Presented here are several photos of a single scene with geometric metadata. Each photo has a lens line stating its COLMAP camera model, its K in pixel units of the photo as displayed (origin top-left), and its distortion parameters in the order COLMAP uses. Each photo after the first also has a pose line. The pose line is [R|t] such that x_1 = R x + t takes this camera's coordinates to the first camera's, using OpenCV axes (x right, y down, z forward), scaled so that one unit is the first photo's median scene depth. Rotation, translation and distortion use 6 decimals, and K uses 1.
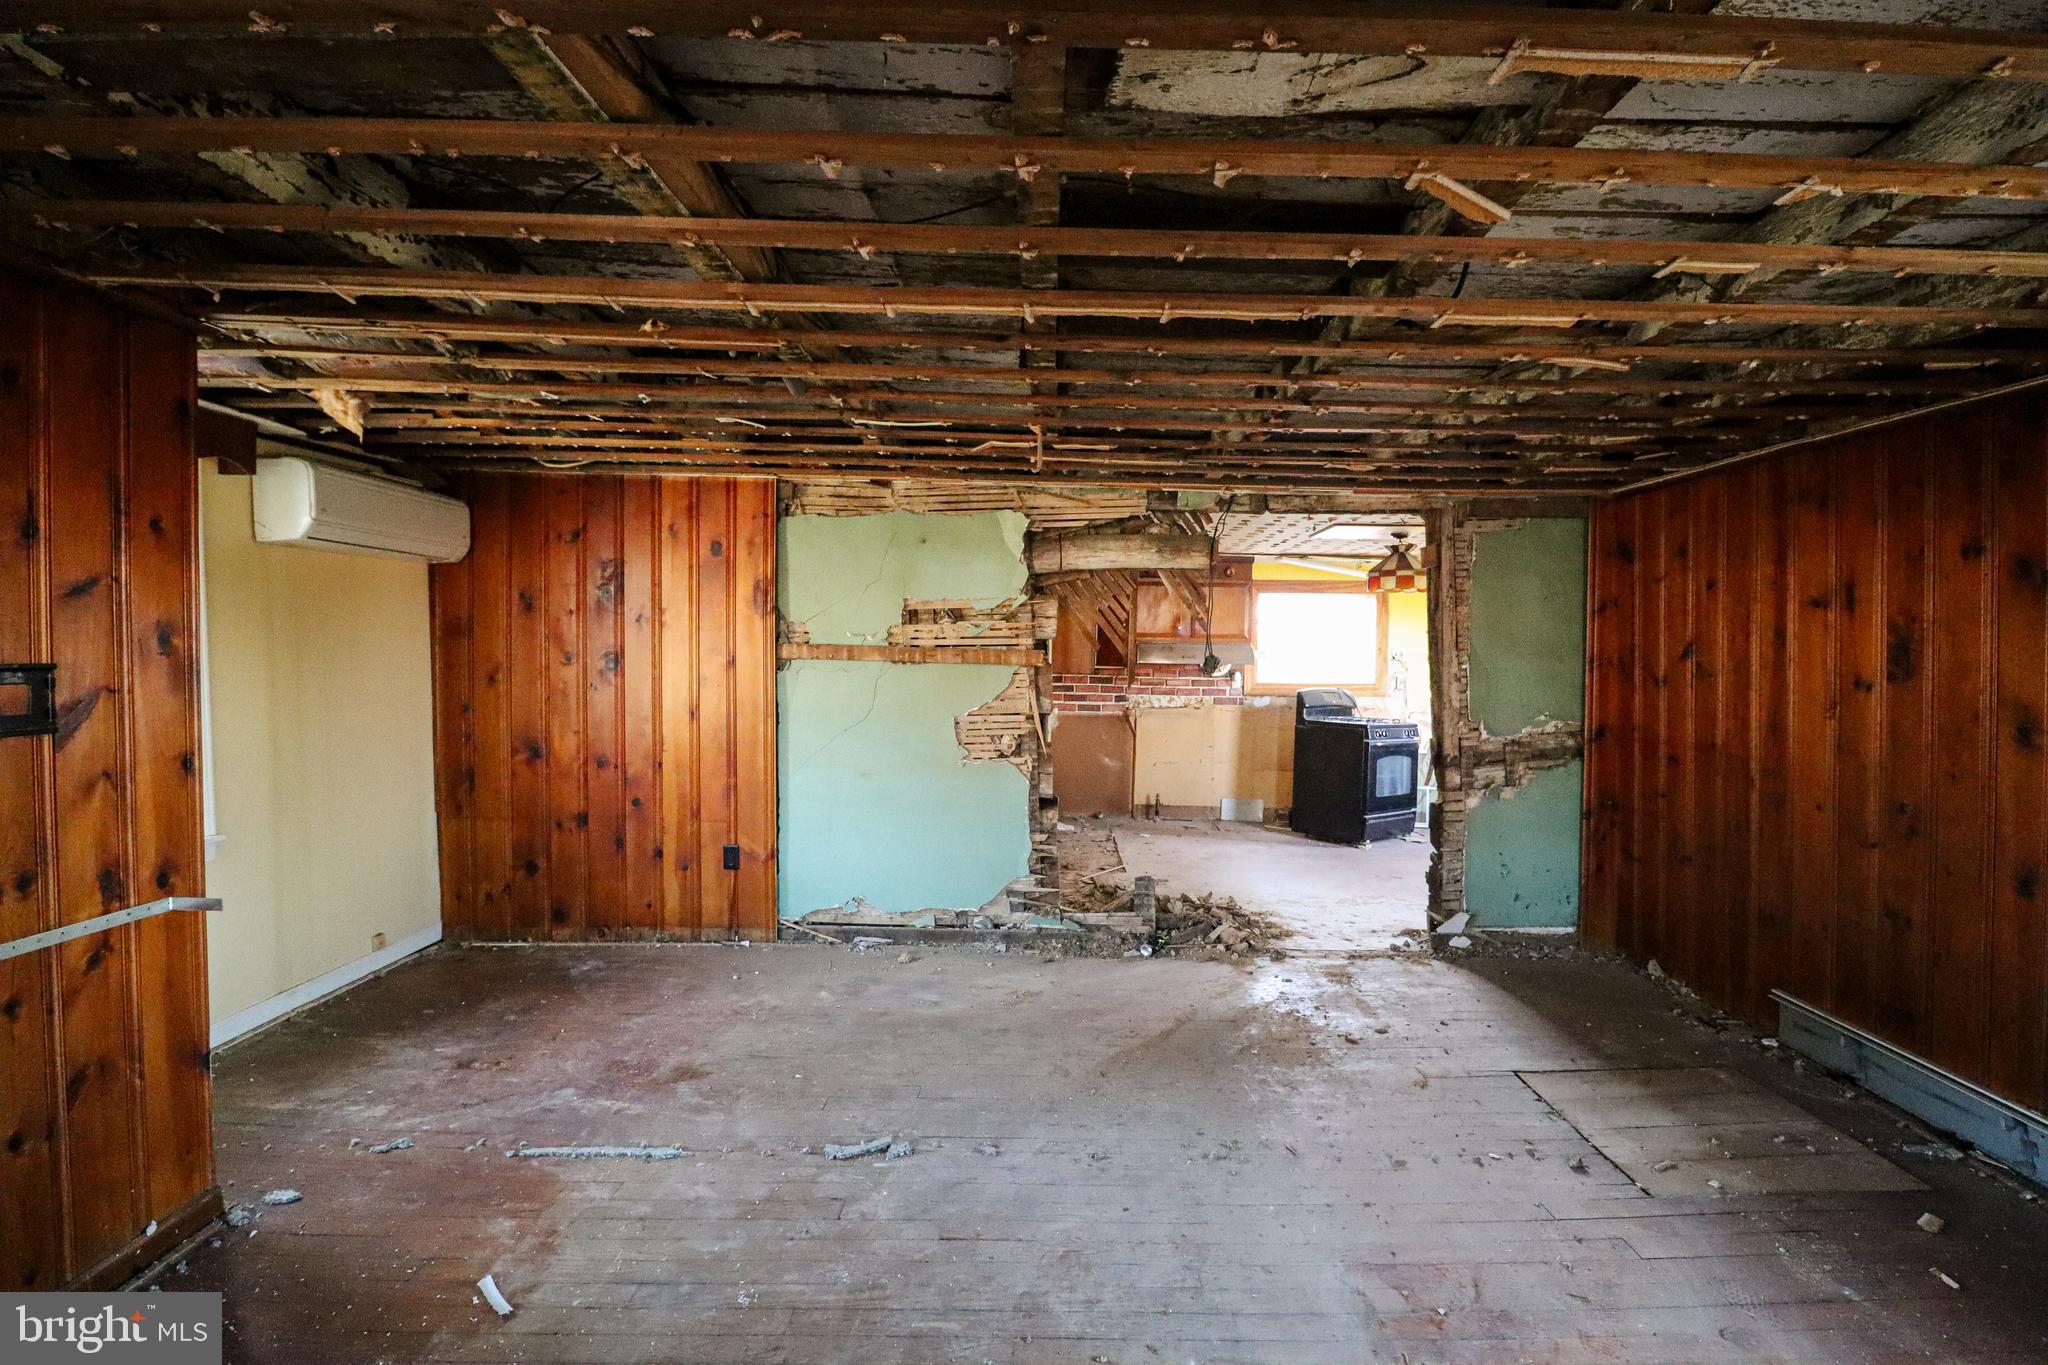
lens RADIAL K [[957.7, 0, 1024.0], [0, 957.7, 682.5], [0, 0, 1]] dist [0.000231, -0.000122]
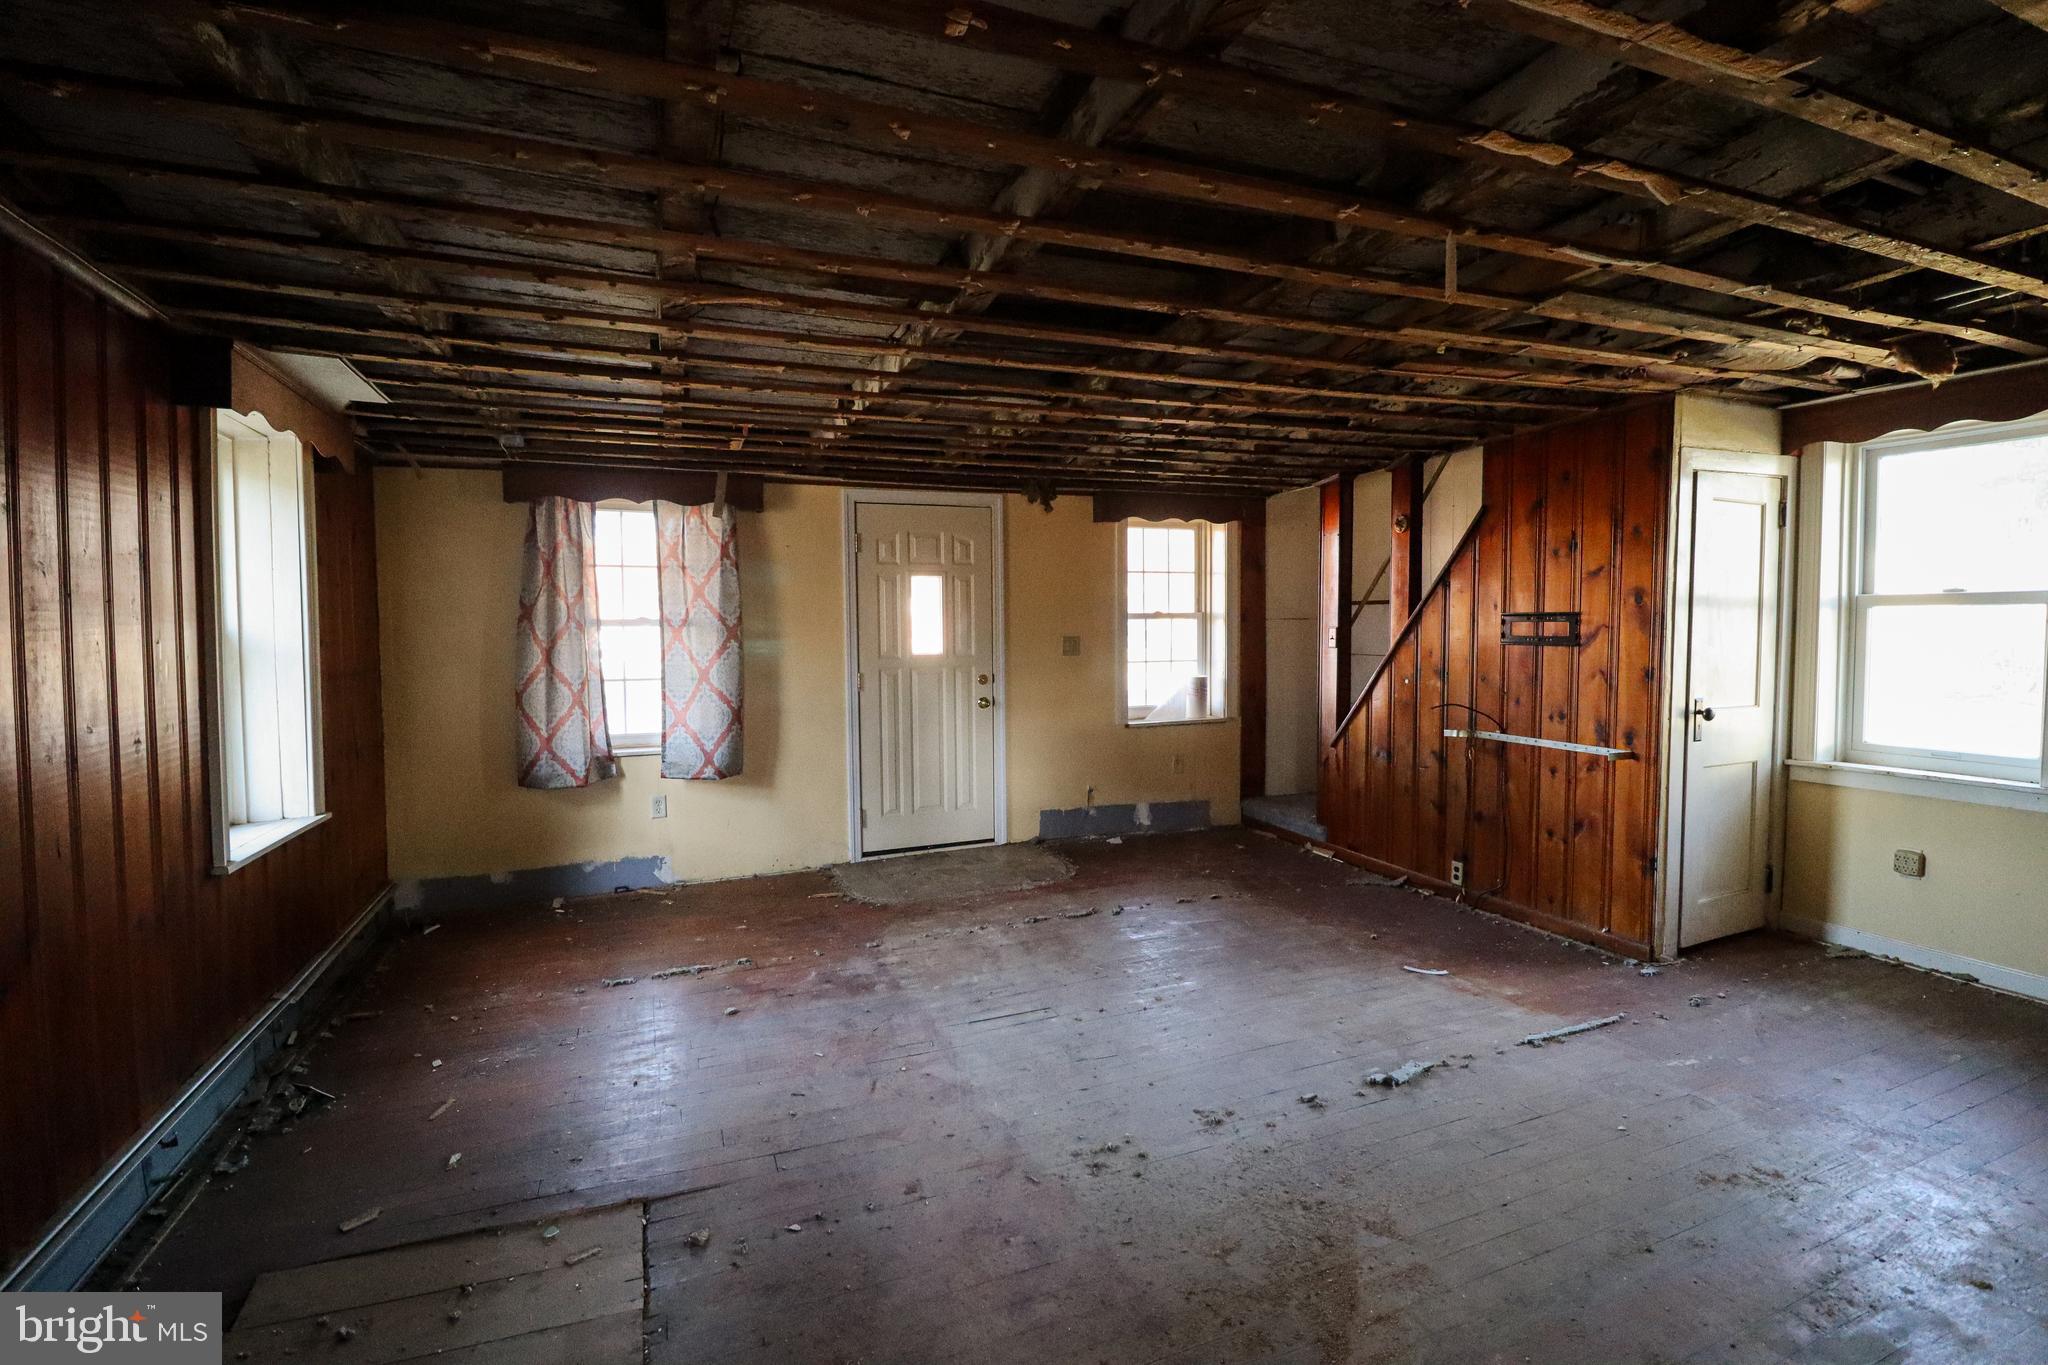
lens RADIAL K [[957.7, 0, 1024.0], [0, 957.7, 682.5], [0, 0, 1]] dist [0.000231, -0.000122]
pose [[-0.924773, 0.026672, -0.379582, 0.787003], [-0.010735, 0.995315, 0.096090, -0.050314], [0.380367, 0.092936, -0.920154, 2.281348]]
